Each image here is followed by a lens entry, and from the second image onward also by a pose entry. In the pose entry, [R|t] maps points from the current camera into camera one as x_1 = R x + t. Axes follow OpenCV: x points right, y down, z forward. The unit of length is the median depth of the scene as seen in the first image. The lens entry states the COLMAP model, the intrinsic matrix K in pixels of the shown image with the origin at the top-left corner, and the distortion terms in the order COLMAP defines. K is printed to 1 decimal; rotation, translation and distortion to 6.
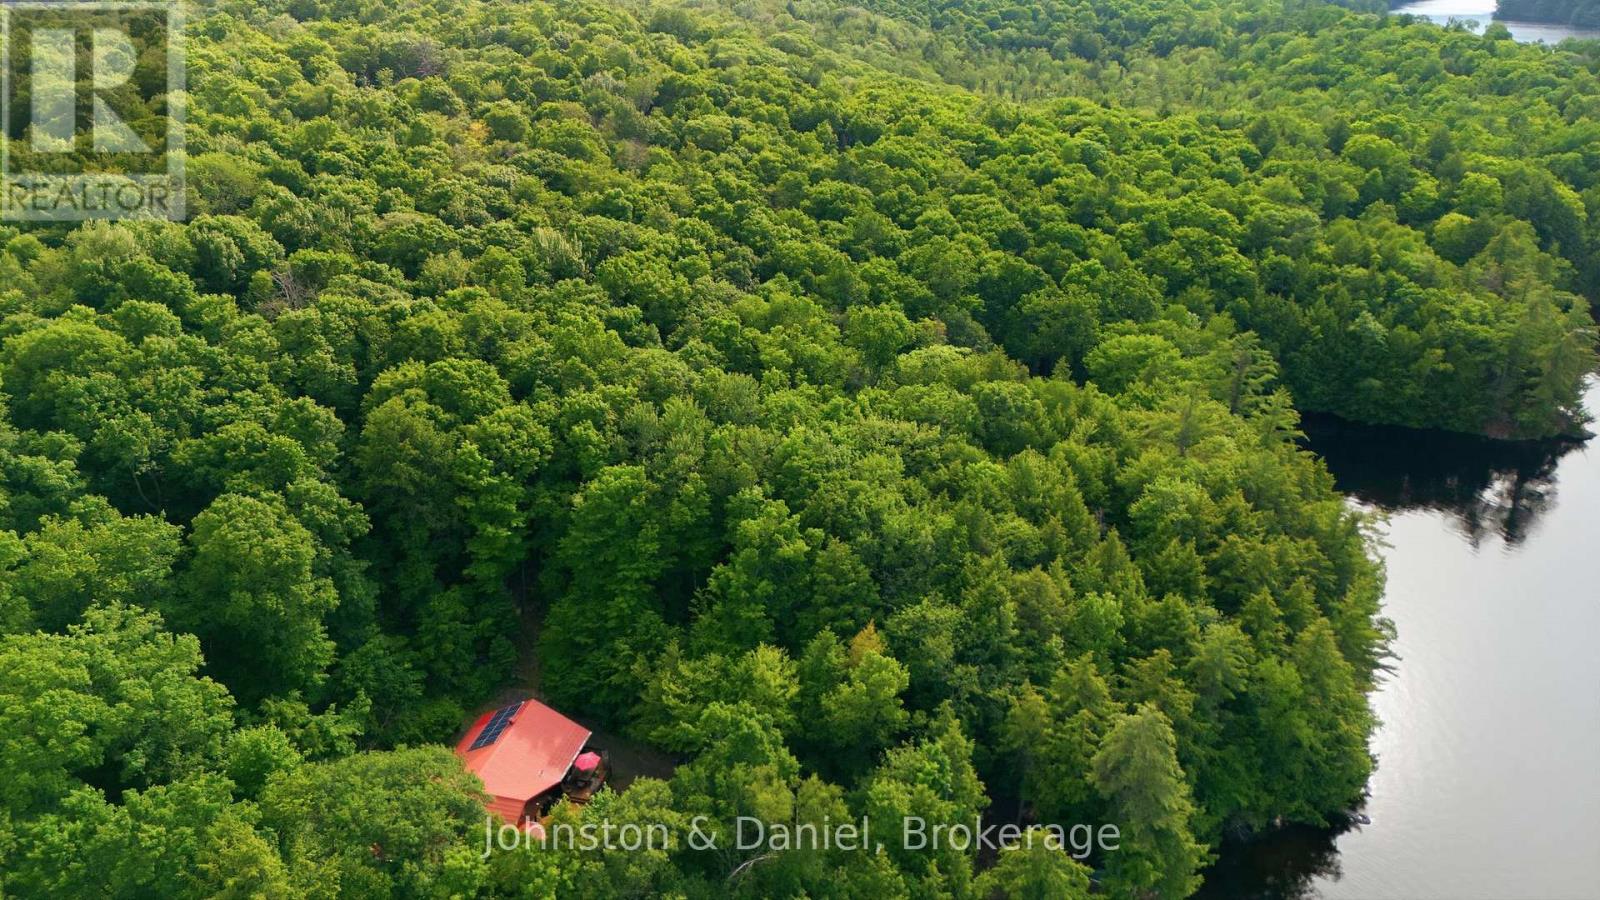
lens RADIAL K [[1158.8, 0, 799.0], [0, 1158.8, 444.7], [0, 0, 1]] dist [0.100268, -0.109759]
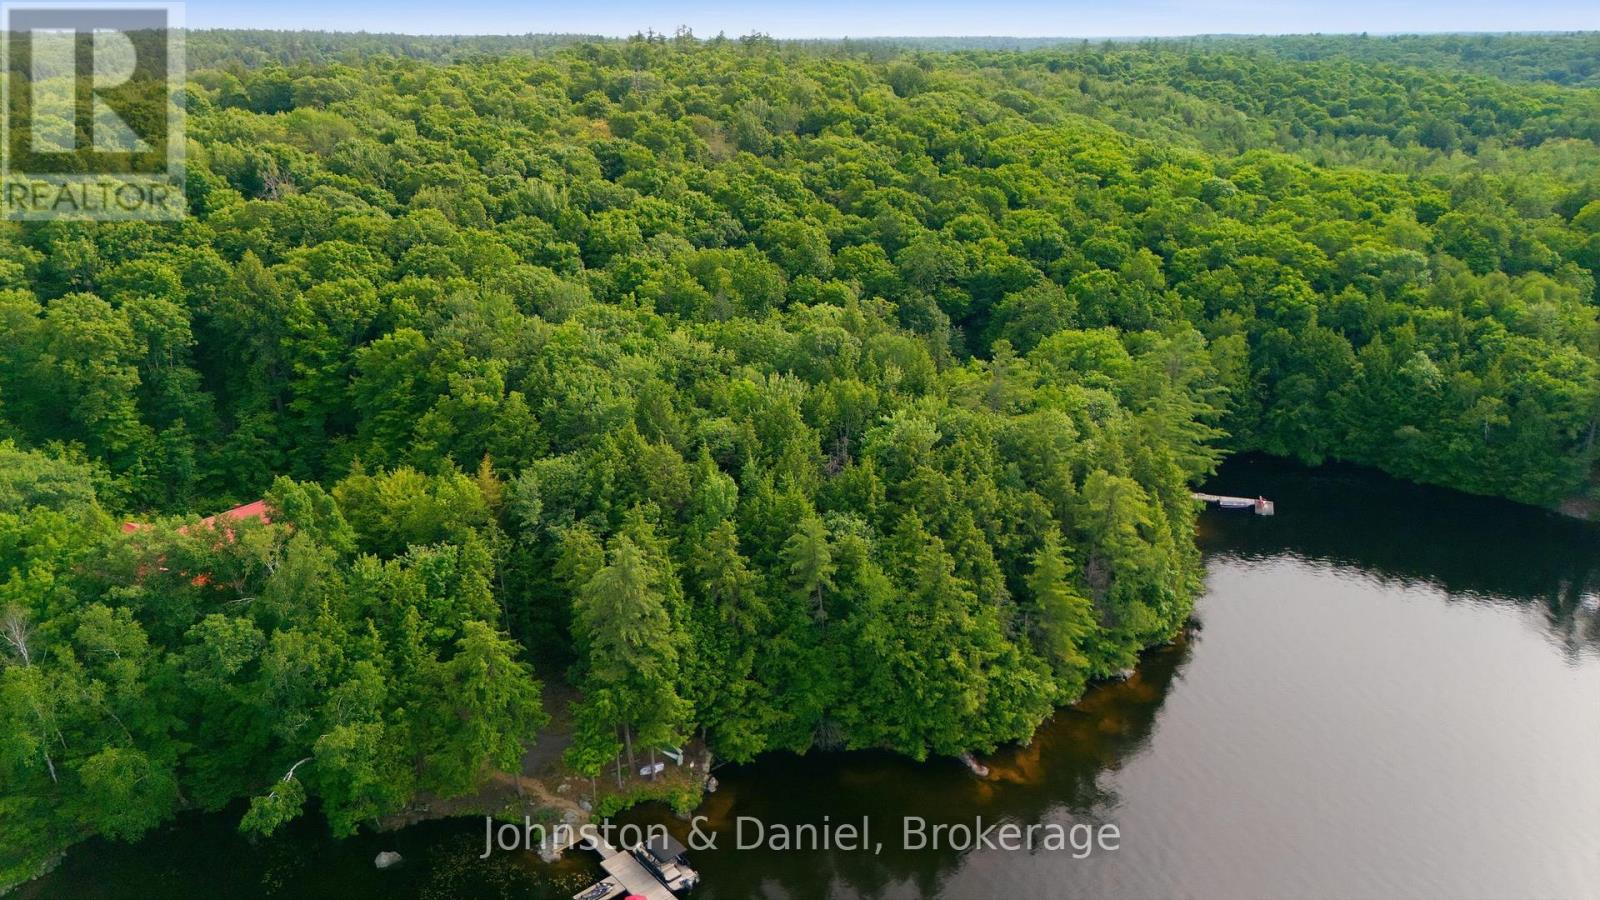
lens RADIAL K [[1173.4, 0, 795.6], [0, 1173.4, 447.8], [0, 0, 1]] dist [0.083705, -0.075639]
pose [[0.925934, 0.126179, -0.355985, 0.364053], [-0.160055, 0.984815, -0.067243, 0.087031], [0.342094, 0.119240, 0.932069, 0.027037]]
